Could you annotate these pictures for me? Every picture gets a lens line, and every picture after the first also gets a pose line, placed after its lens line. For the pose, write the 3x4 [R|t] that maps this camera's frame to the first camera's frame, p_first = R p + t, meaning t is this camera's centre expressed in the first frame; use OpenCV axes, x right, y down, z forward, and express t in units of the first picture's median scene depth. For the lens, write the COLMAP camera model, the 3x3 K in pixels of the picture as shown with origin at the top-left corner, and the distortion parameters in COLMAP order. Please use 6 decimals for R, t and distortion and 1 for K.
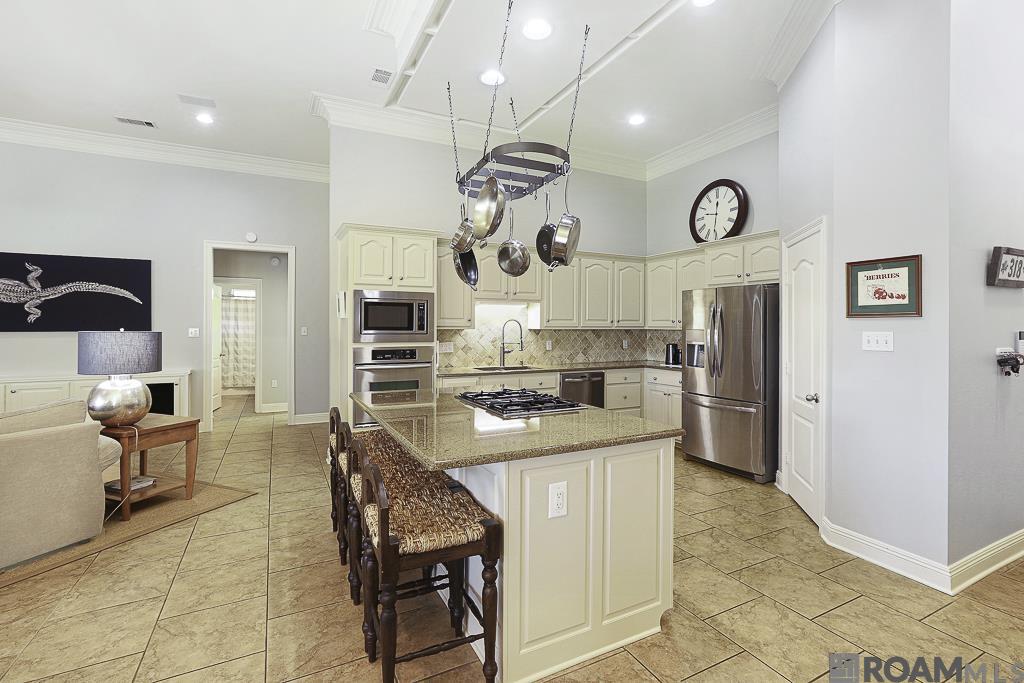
lens RADIAL K [[489.6, 0, 535.7], [0, 489.6, 325.9], [0, 0, 1]] dist [-0.011741, 0.007722]
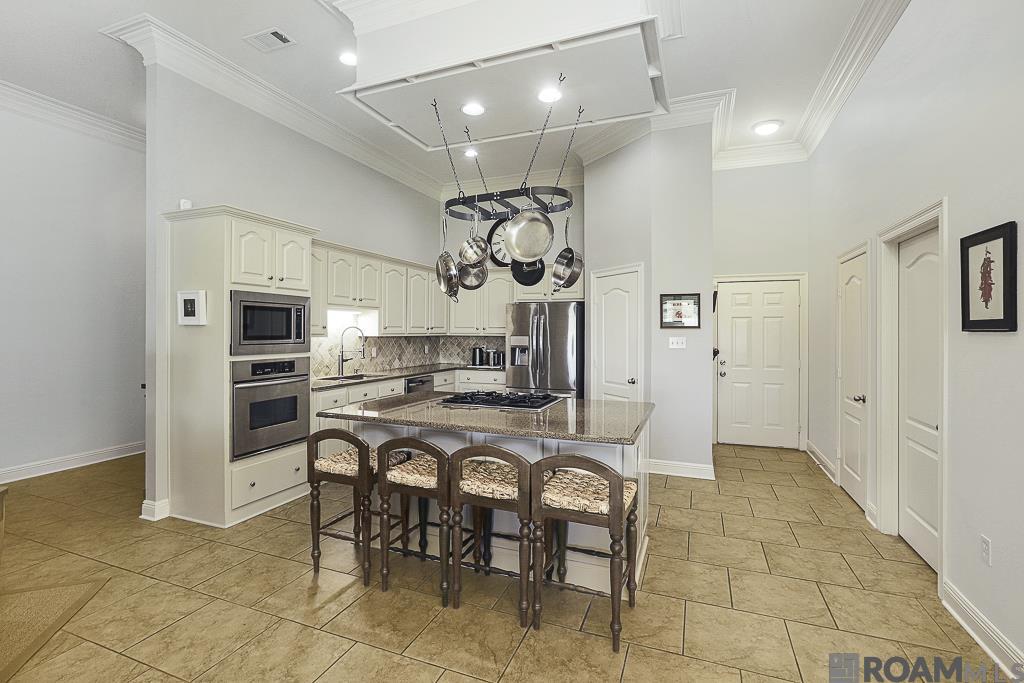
lens RADIAL K [[489.6, 0, 513.9], [0, 489.6, 329.8], [0, 0, 1]] dist [-0.011741, 0.007722]
pose [[0.735406, 0.000648, 0.677626, -0.492723], [-0.001279, 0.999999, 0.000432, -0.007926], [-0.677625, -0.001184, 0.735406, 0.082342]]
